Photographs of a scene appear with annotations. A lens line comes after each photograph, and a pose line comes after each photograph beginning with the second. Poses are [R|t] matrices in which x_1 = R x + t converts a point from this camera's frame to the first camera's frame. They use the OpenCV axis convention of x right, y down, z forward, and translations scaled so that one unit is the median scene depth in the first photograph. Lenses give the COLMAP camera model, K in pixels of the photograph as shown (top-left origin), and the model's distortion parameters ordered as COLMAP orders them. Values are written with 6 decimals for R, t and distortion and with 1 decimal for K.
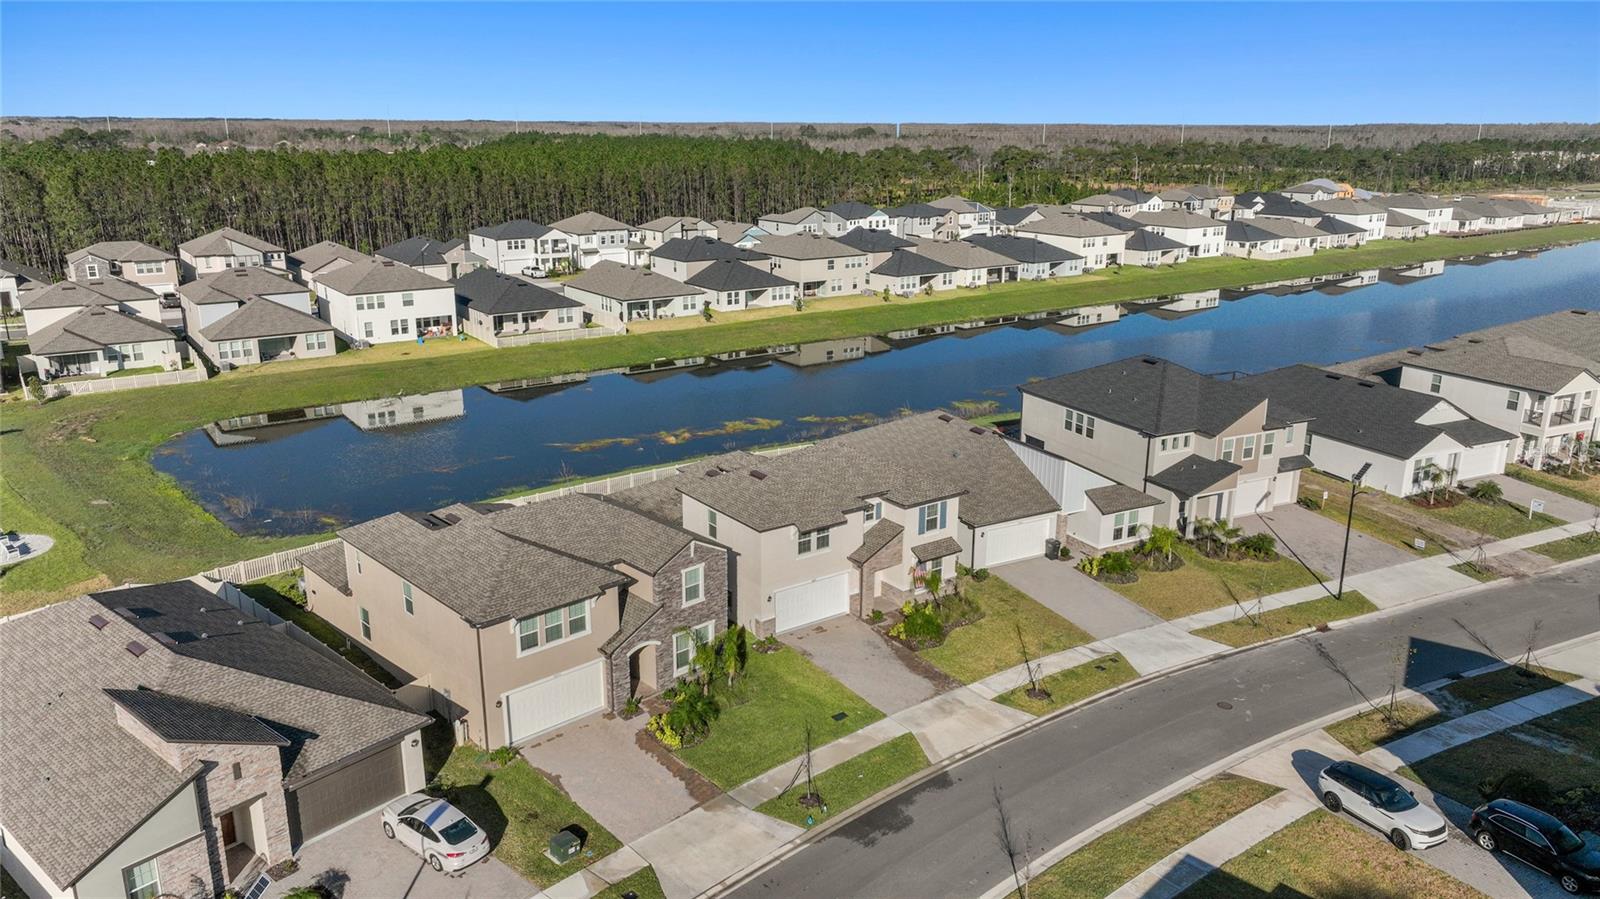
lens RADIAL K [[1122.8, 0, 800.0], [0, 1122.8, 449.5], [0, 0, 1]] dist [0.006688, -0.000401]
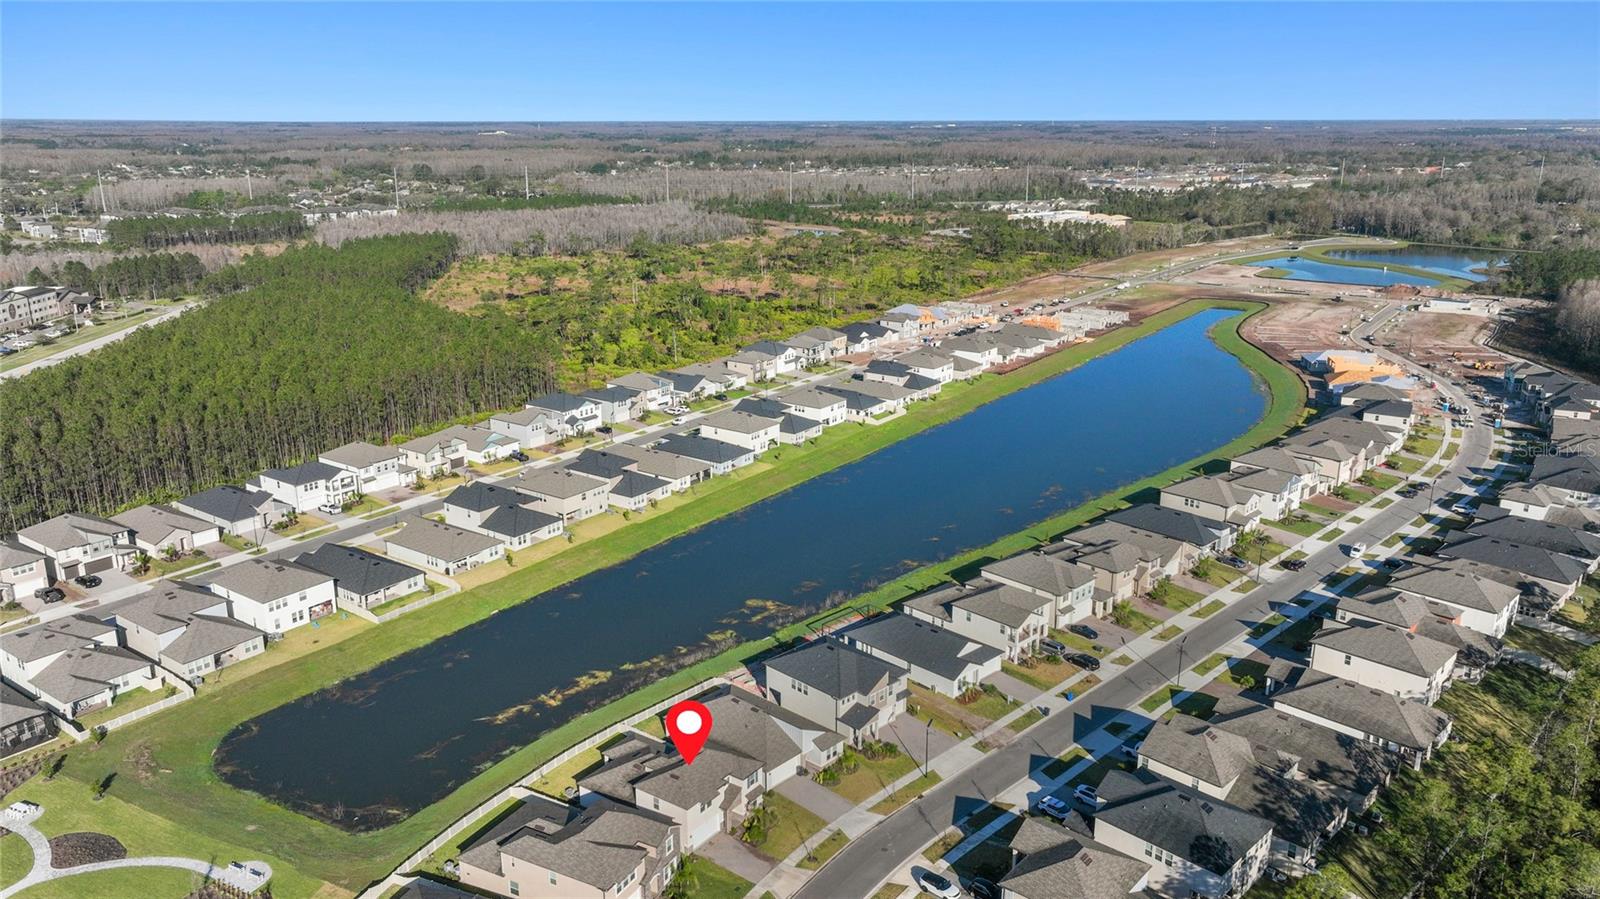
lens RADIAL K [[1122.8, 0, 800.0], [0, 1122.8, 449.5], [0, 0, 1]] dist [0.006688, -0.000401]
pose [[0.946519, -0.091065, 0.309529, -0.346507], [0.096278, 0.995353, -0.001574, -0.475239], [-0.307947, 0.031291, 0.950889, -0.946224]]
